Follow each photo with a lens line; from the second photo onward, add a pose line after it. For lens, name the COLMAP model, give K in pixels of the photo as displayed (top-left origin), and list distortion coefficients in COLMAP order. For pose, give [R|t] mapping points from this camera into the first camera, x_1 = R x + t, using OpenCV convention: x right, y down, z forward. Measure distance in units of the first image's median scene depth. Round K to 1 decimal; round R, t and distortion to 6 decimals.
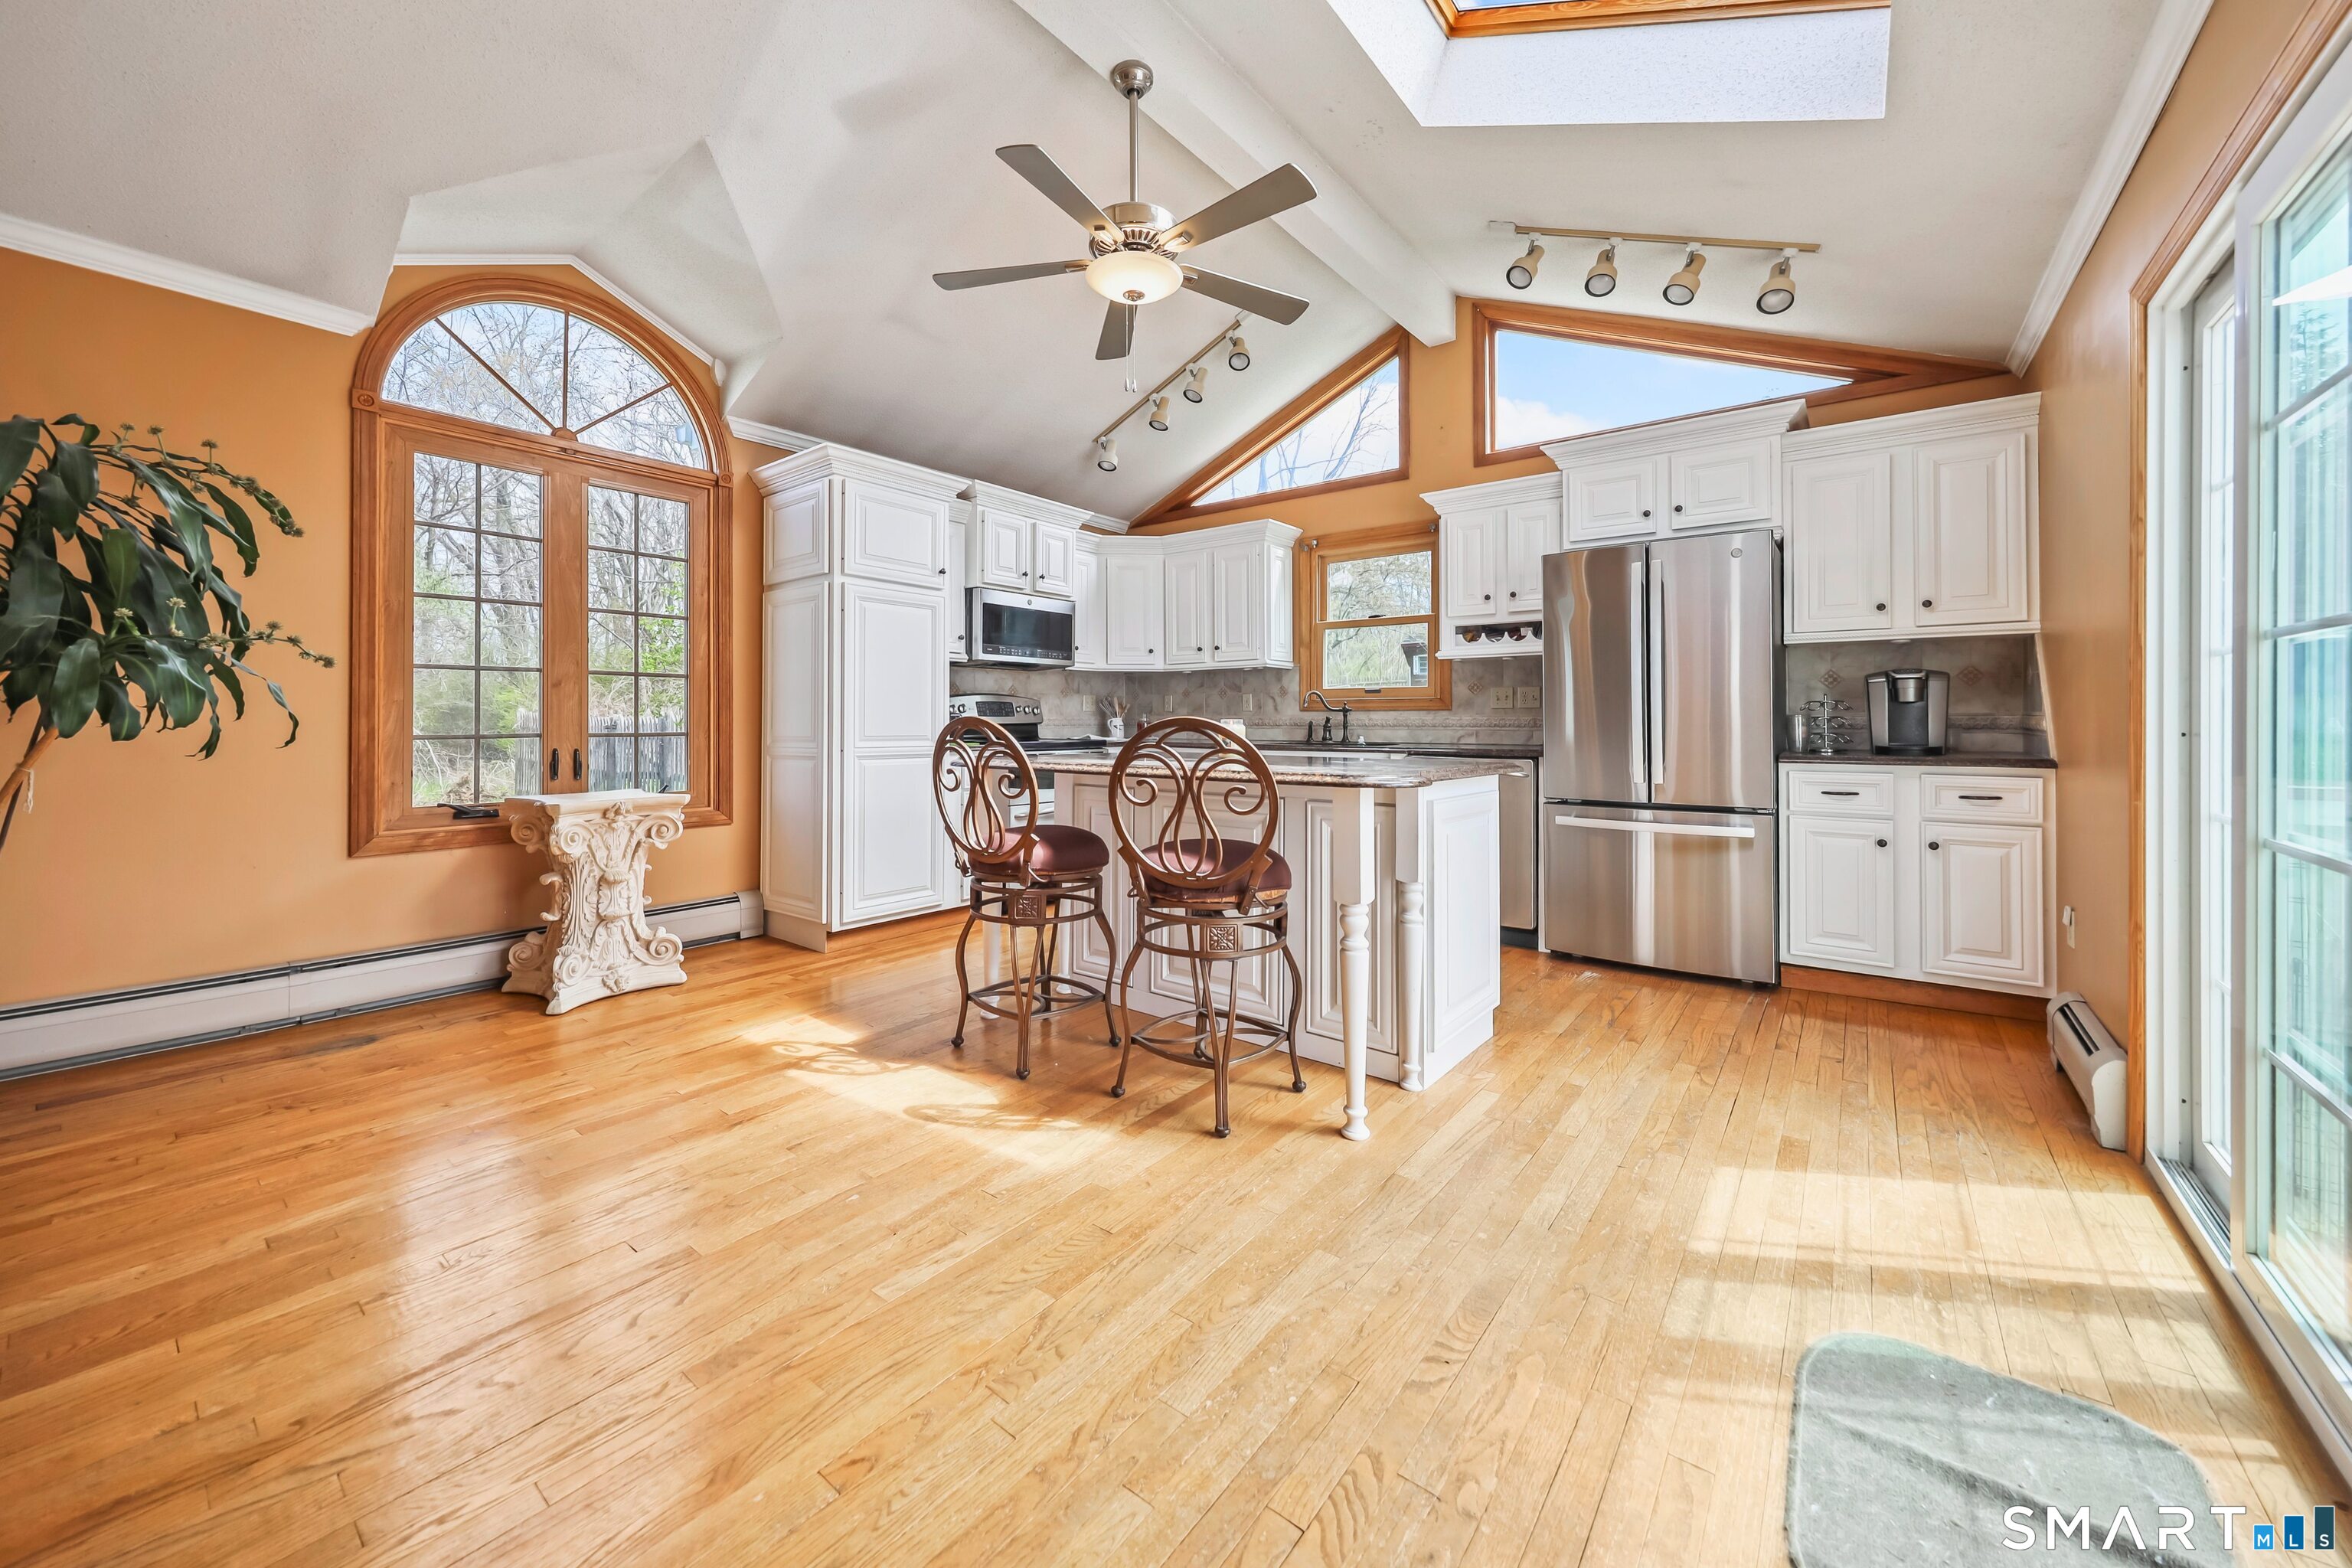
lens RADIAL K [[881.9, 0, 1153.4], [0, 881.9, 711.6], [0, 0, 1]] dist [0.002148, 0.000159]
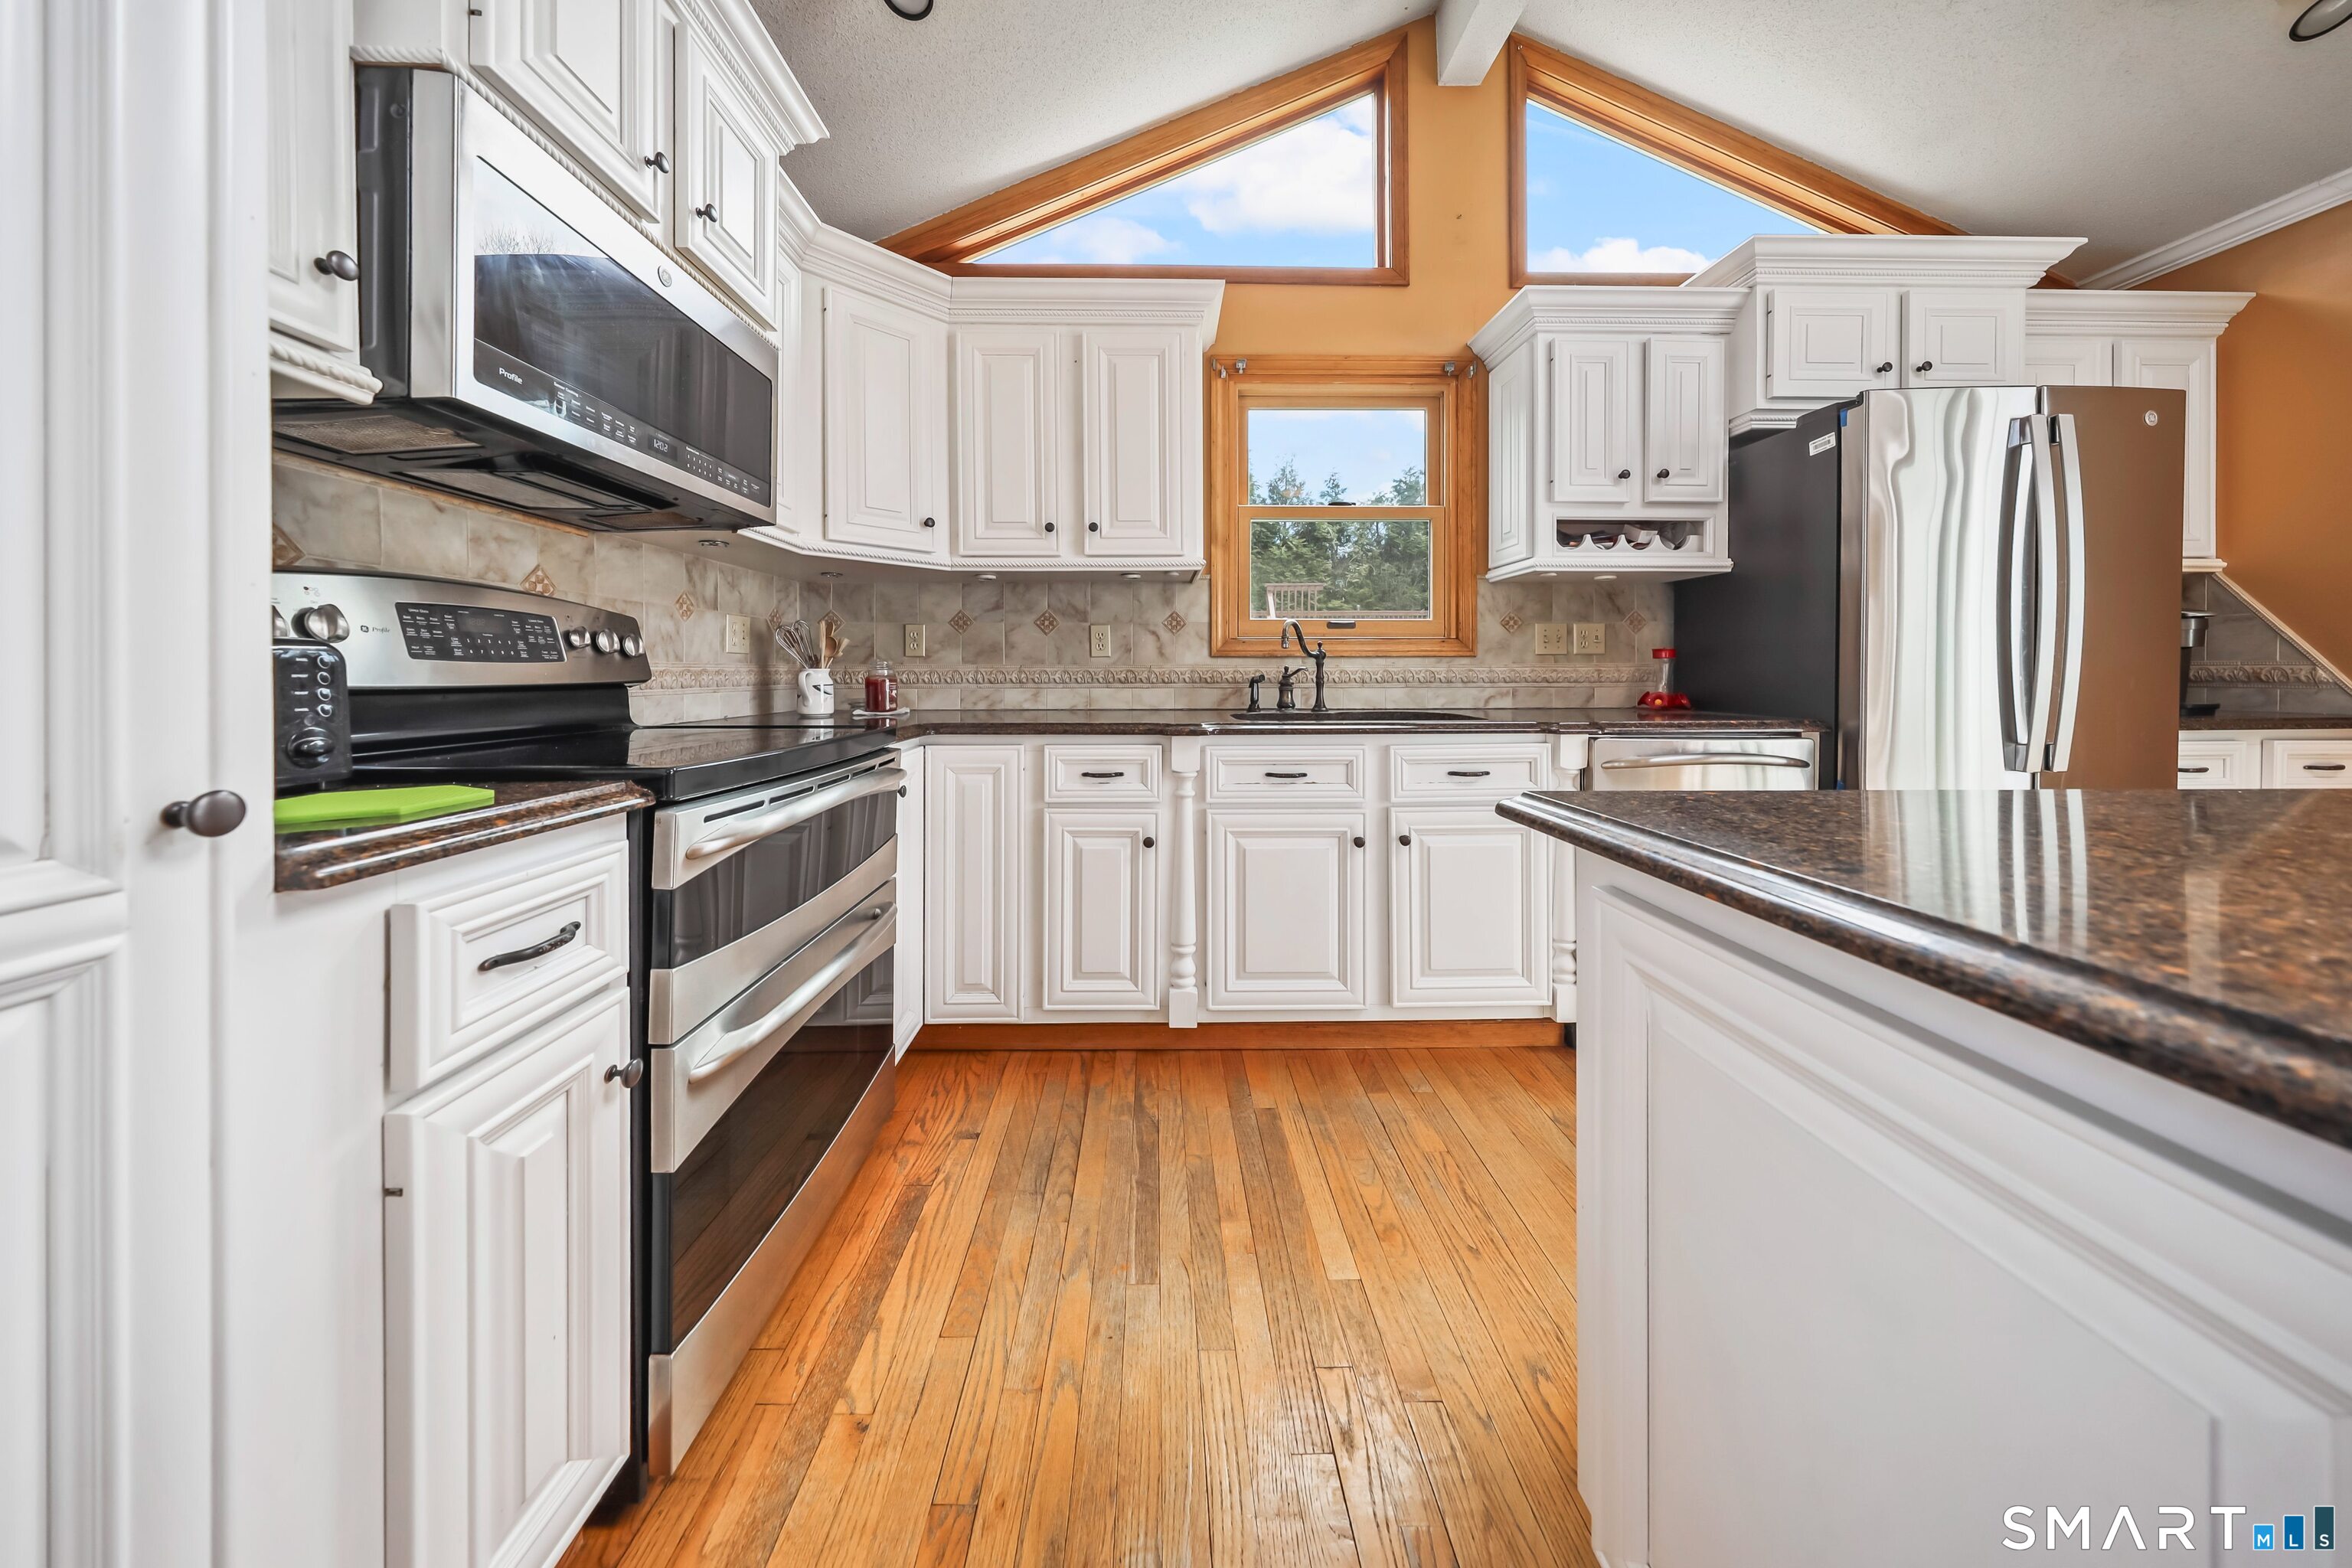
lens RADIAL K [[722.1, 0, 1168.0], [0, 722.1, 671.6], [0, 0, 1]] dist [-0.001630, -0.000032]
pose [[0.761619, 0.000556, 0.648025, -0.226160], [-0.004696, 0.999978, 0.004661, 0.010388], [-0.648009, -0.006593, 0.761605, 0.944848]]
